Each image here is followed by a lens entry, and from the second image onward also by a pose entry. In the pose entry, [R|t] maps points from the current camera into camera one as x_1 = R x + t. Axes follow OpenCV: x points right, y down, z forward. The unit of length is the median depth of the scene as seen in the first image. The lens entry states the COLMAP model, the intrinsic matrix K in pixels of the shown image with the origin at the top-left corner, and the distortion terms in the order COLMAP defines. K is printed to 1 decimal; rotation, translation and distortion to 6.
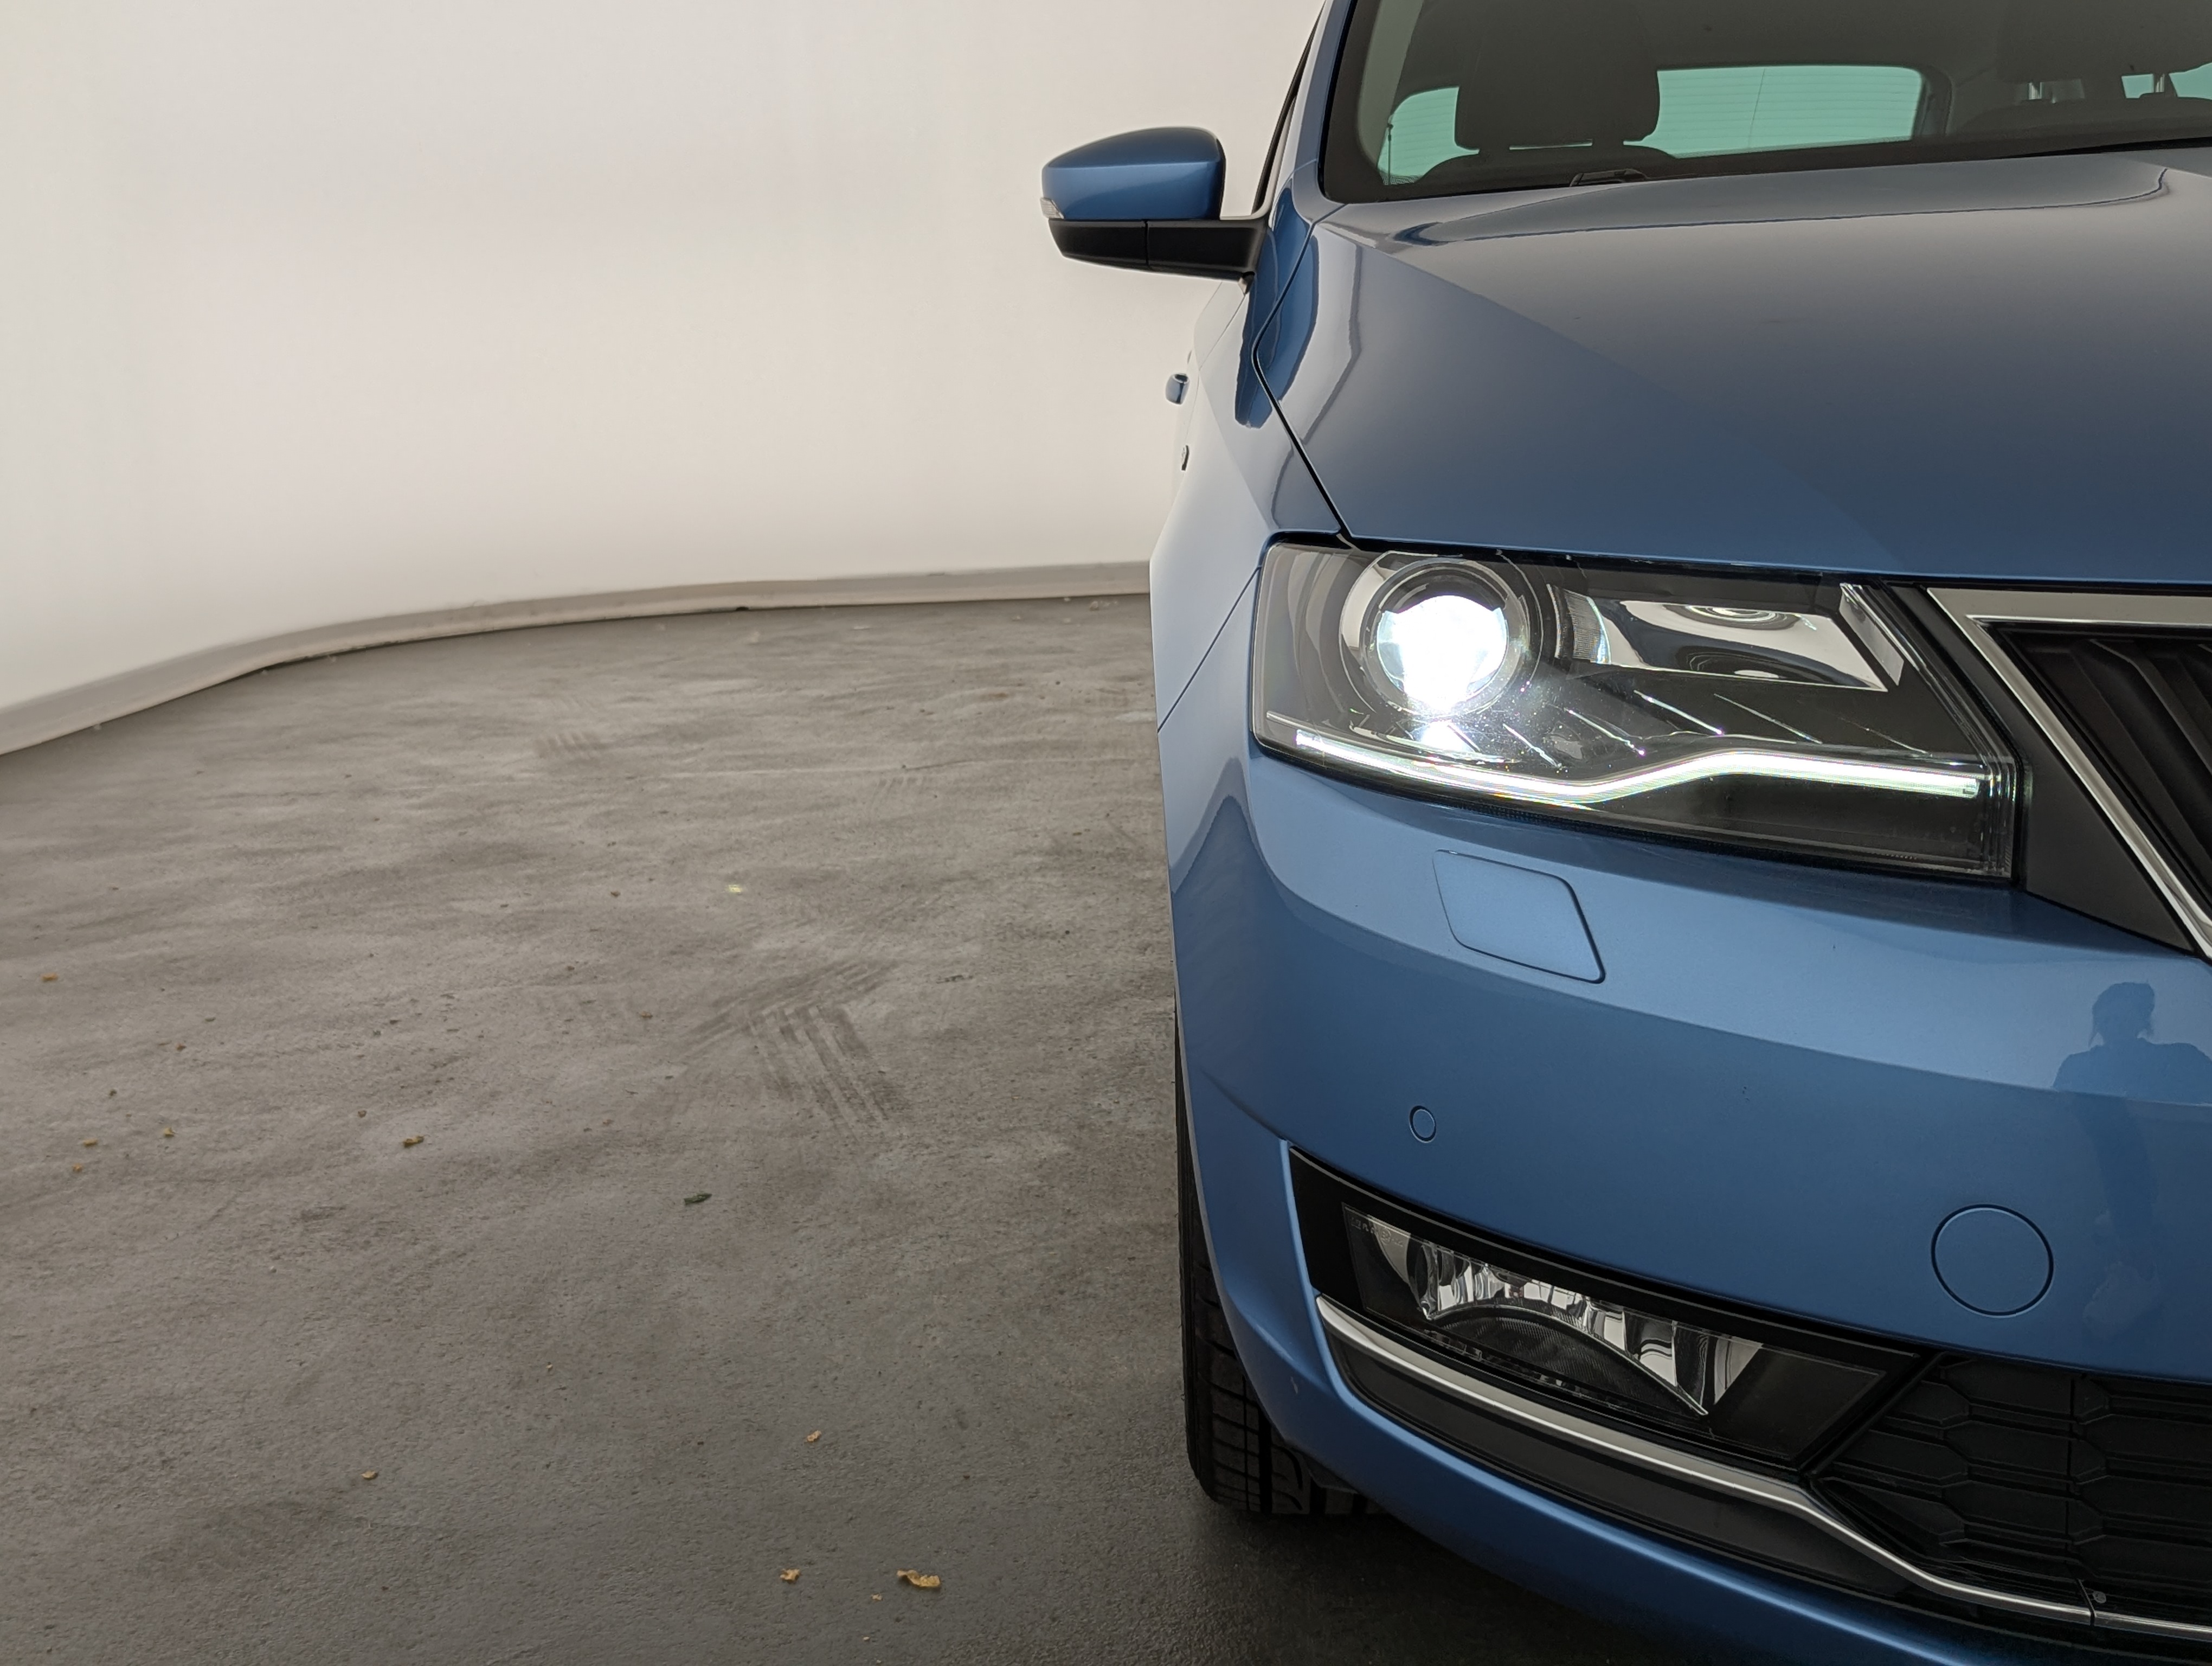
lens RADIAL K [[2379.4, 0, 1106.0], [0, 2379.4, 833.0], [0, 0, 1]] dist [0.068164, -0.115920]
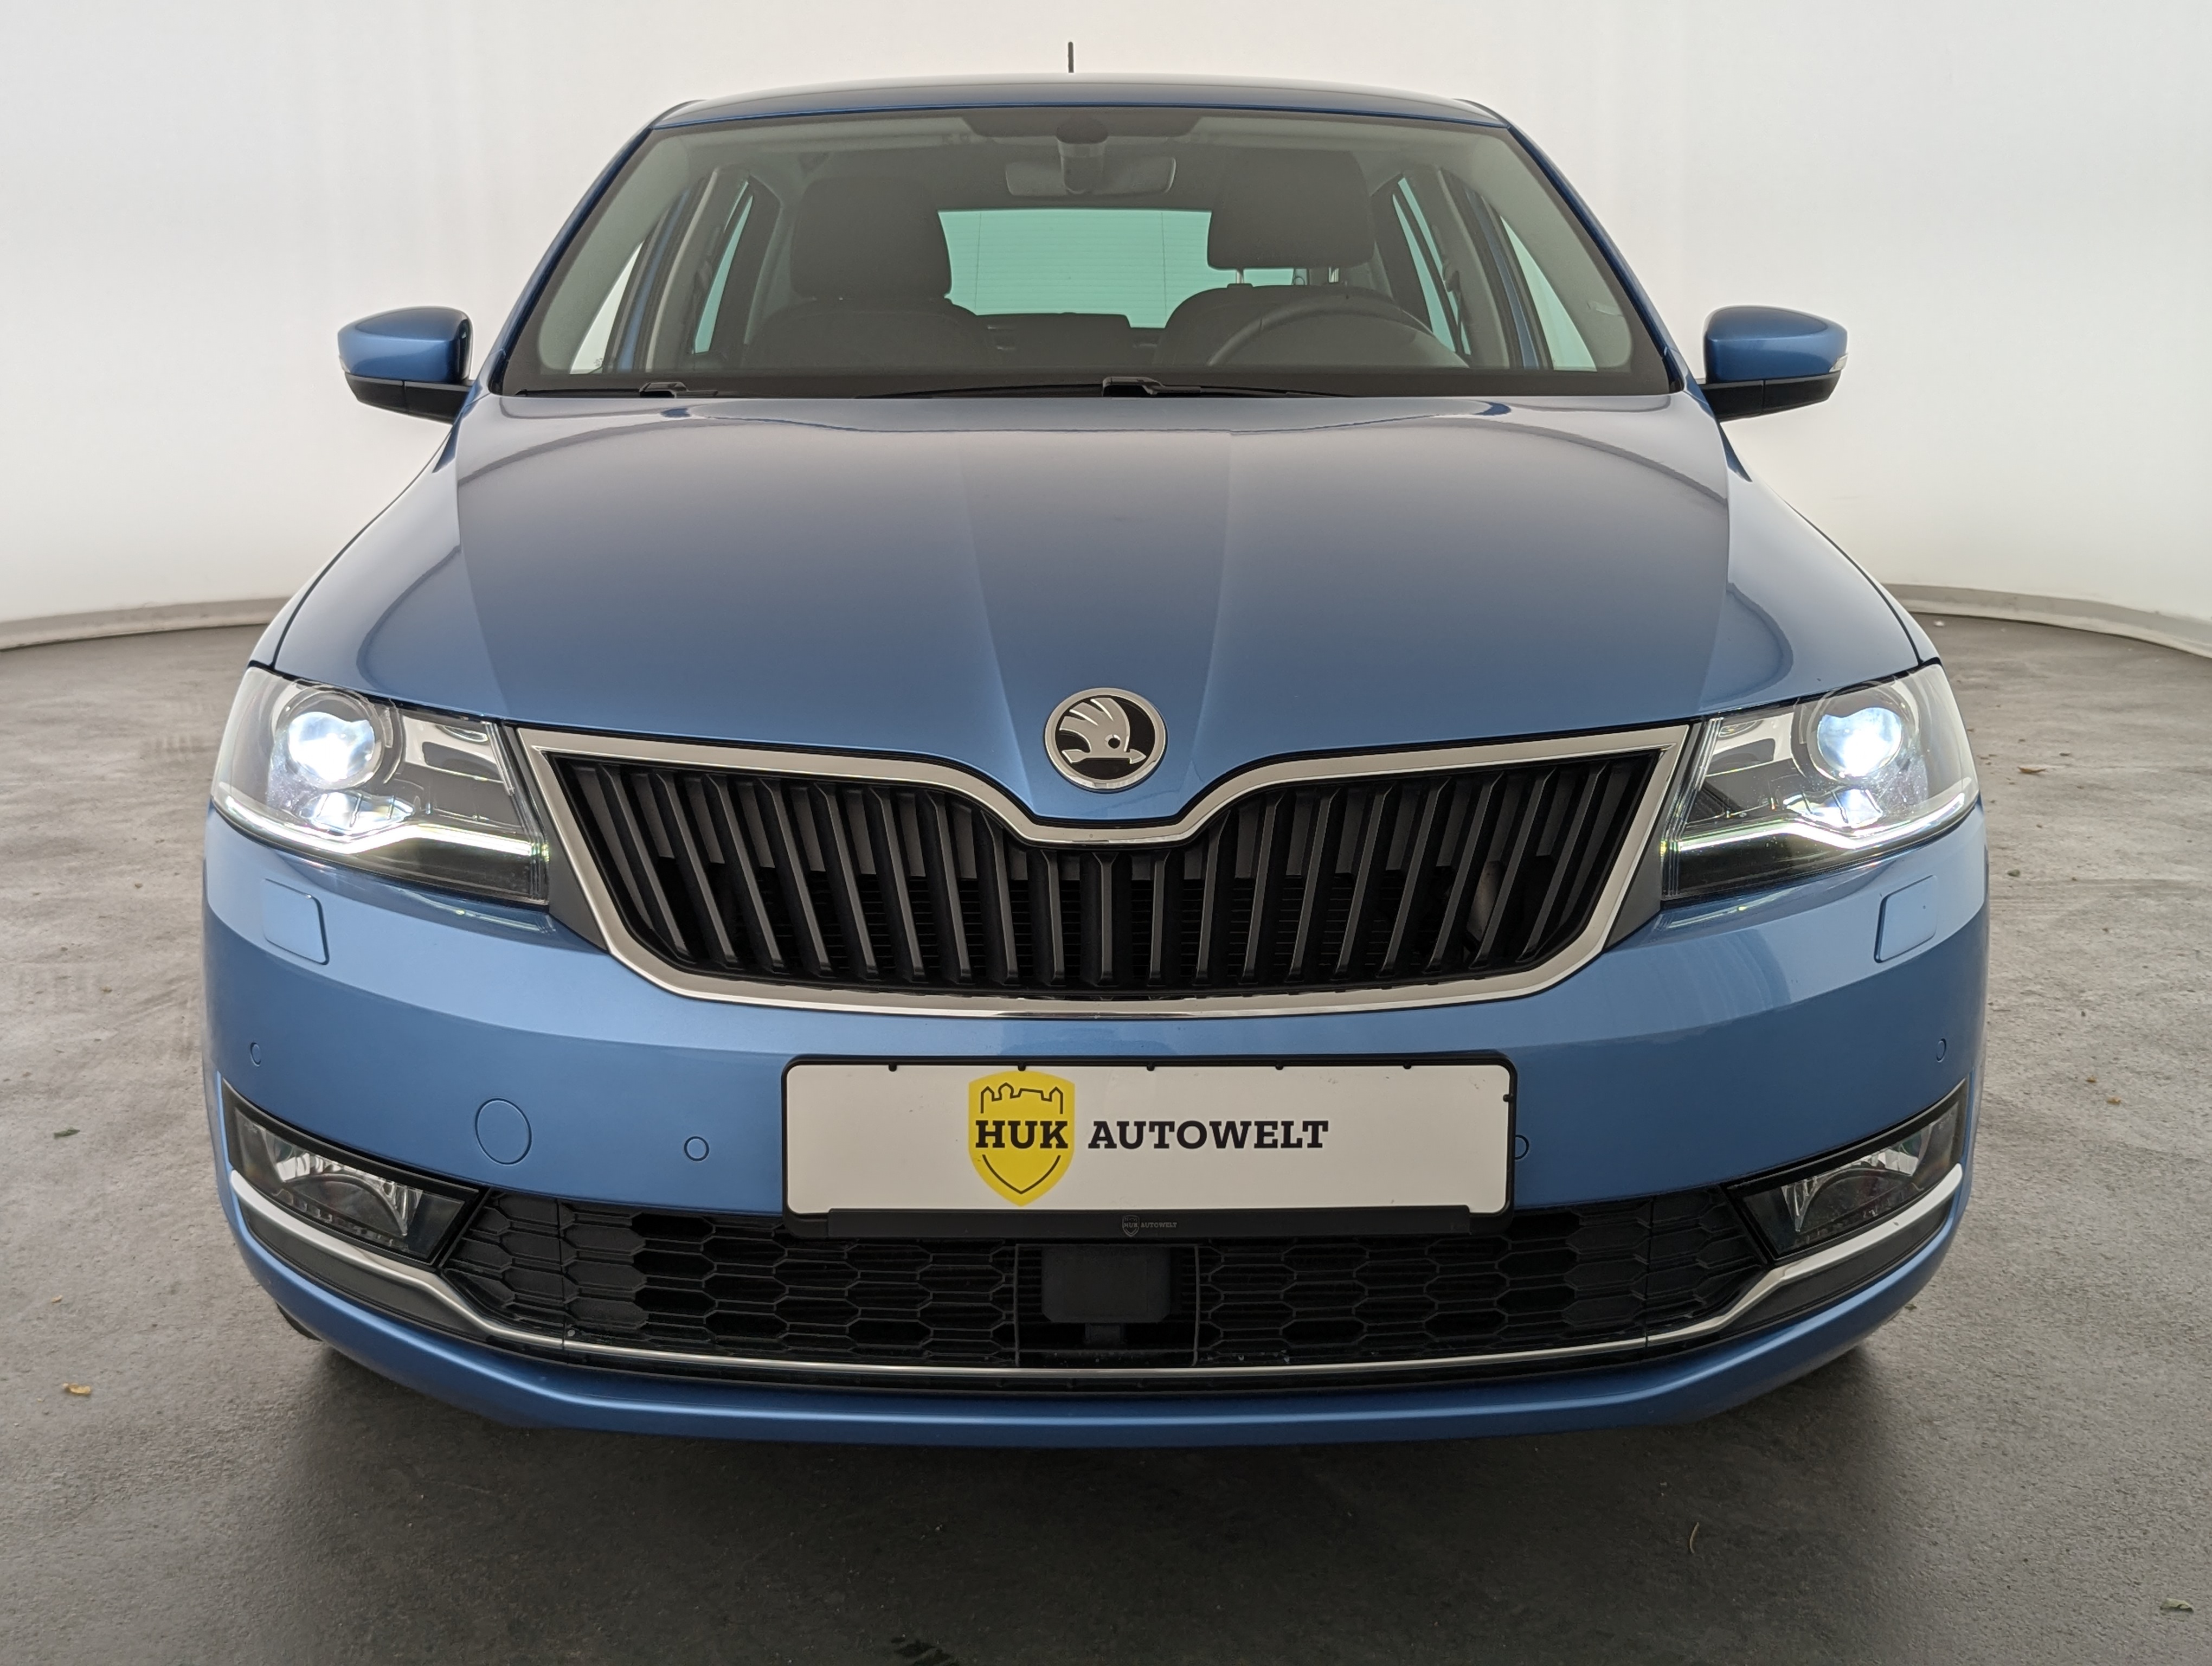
lens RADIAL K [[2390.2, 0, 1106.0], [0, 2390.2, 833.0], [0, 0, 1]] dist [0.005091, 0.005009]
pose [[0.996761, 0.025281, 0.076345, 0.217275], [-0.025291, 0.999680, -0.000838, -0.013629], [-0.076341, -0.001096, 0.997081, -0.233801]]
